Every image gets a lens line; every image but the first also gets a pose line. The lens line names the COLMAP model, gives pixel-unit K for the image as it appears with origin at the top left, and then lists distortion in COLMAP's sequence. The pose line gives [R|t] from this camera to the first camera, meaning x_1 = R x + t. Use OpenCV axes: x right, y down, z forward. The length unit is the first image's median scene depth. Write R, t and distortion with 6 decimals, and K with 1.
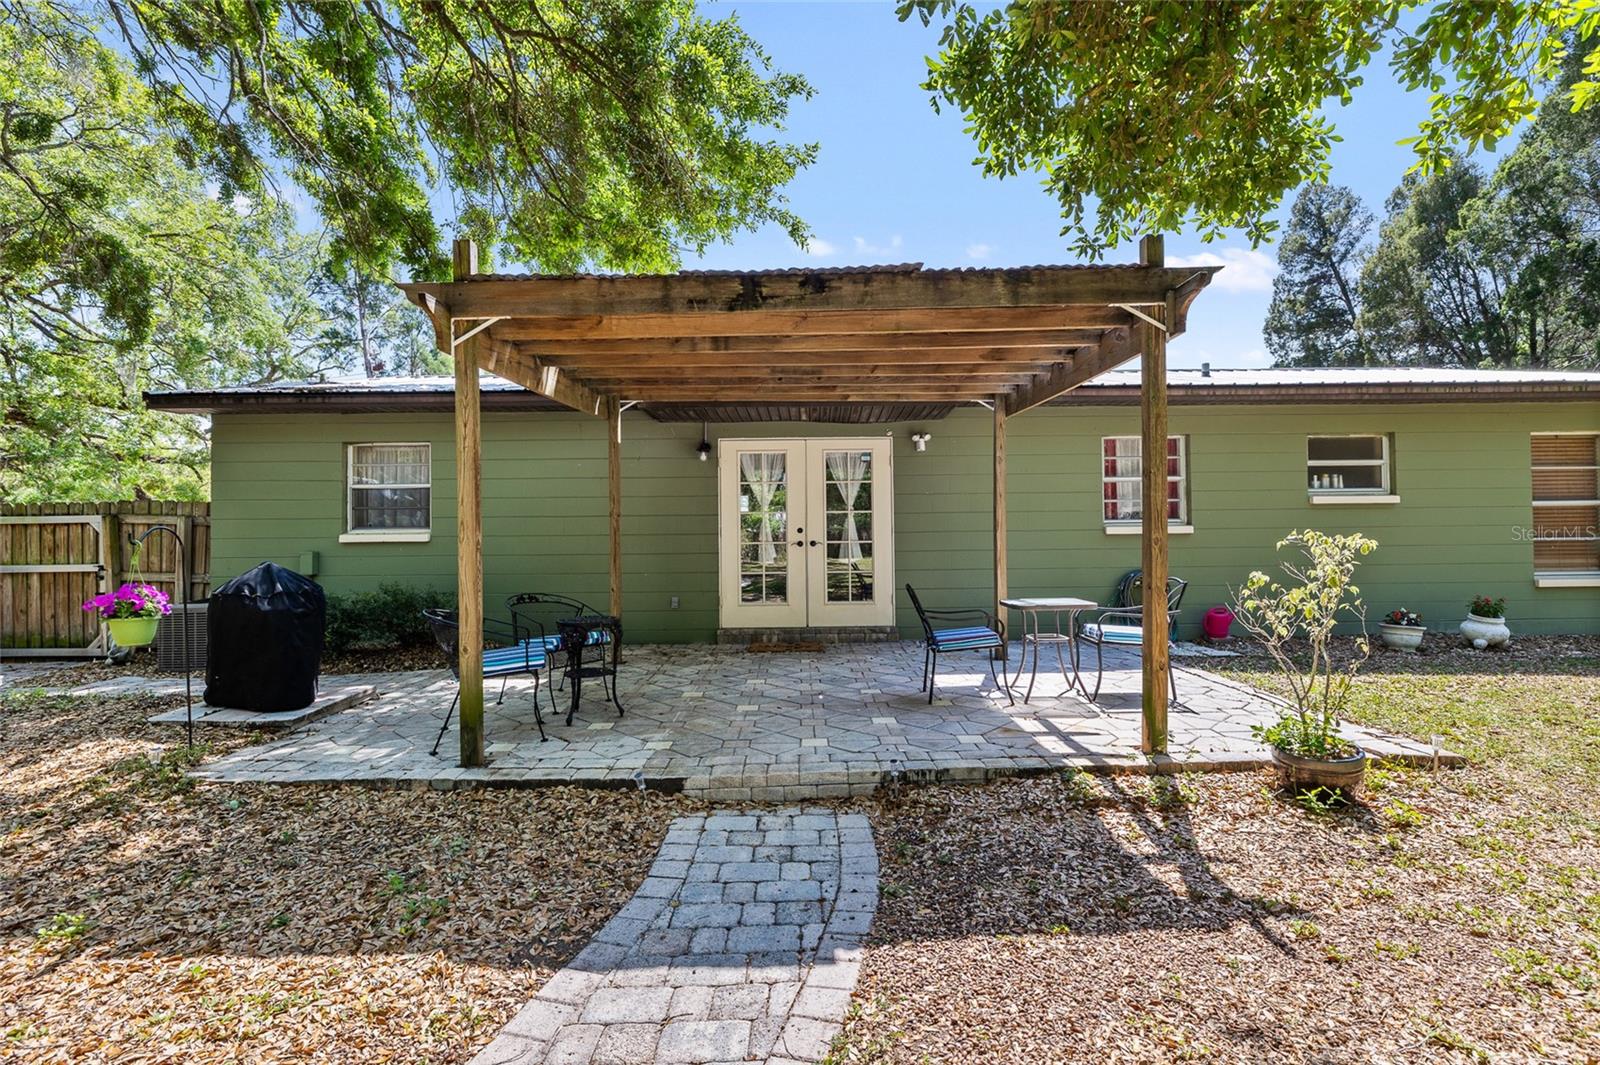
lens RADIAL K [[727.4, 0, 791.4], [0, 727.4, 535.6], [0, 0, 1]] dist [-0.053583, -0.000250]
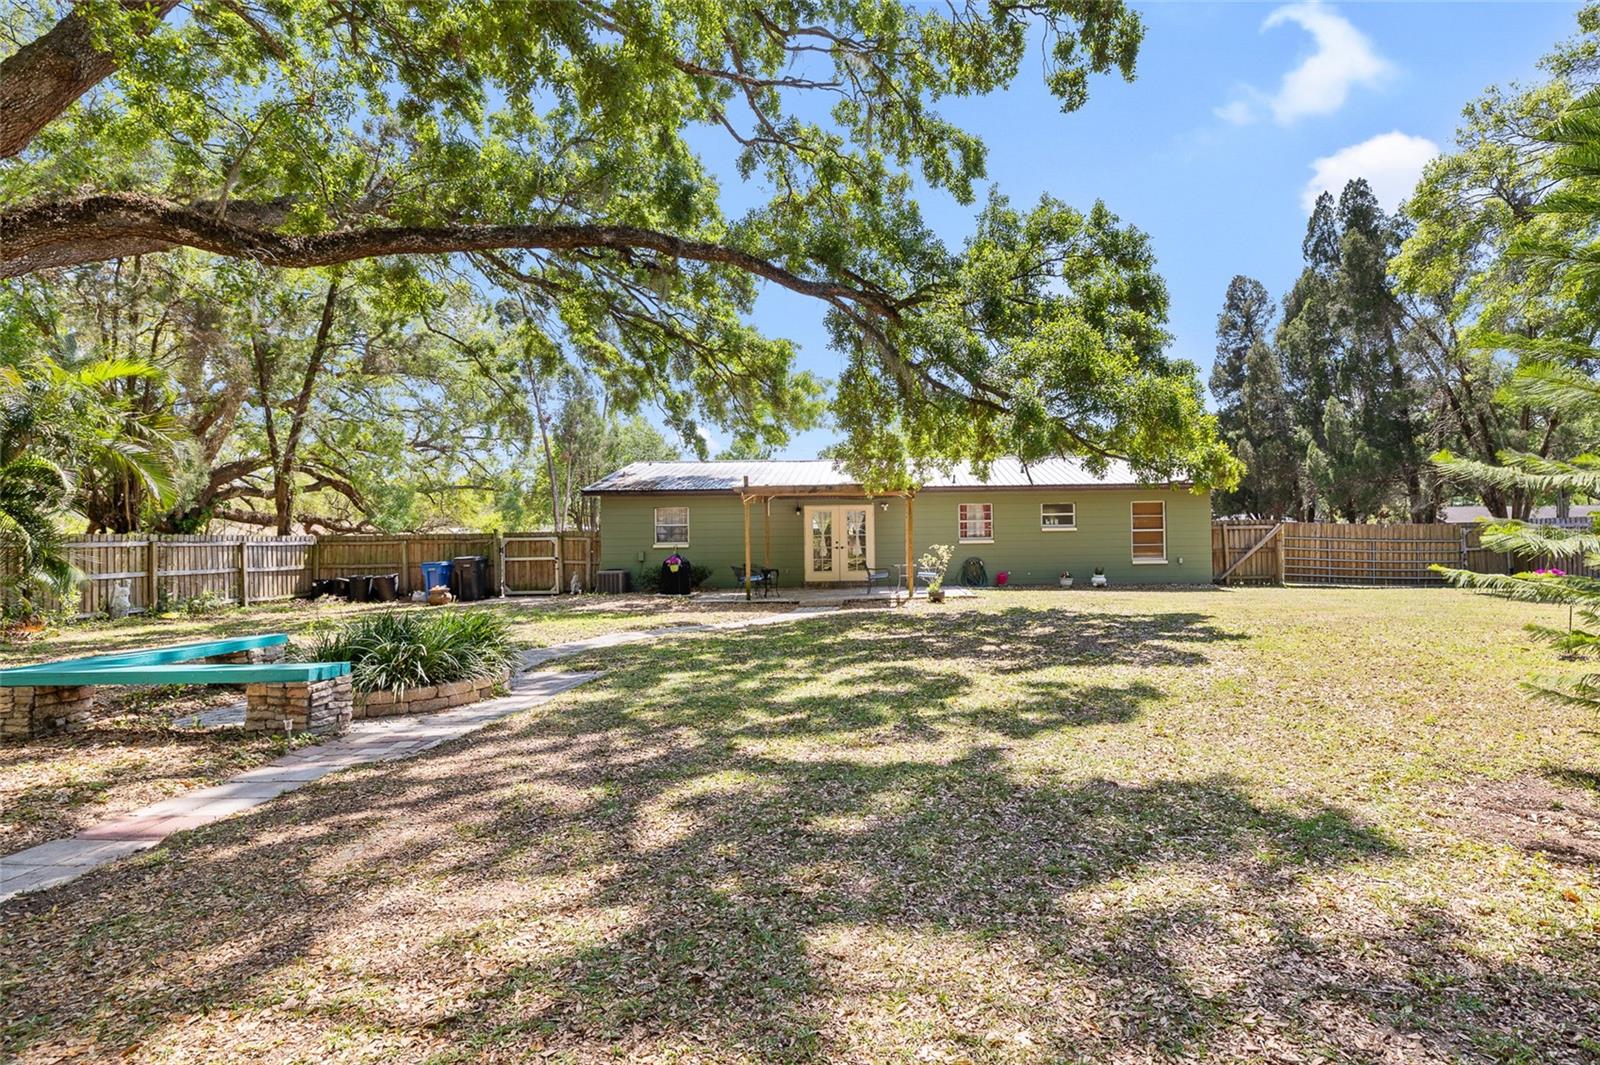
lens RADIAL K [[727.4, 0, 791.4], [0, 727.4, 535.6], [0, 0, 1]] dist [-0.053583, -0.000250]
pose [[0.996201, -0.003482, -0.087016, 0.073608], [0.002281, 0.999901, -0.013906, 0.004000], [0.087055, 0.013654, 0.996110, -1.522534]]
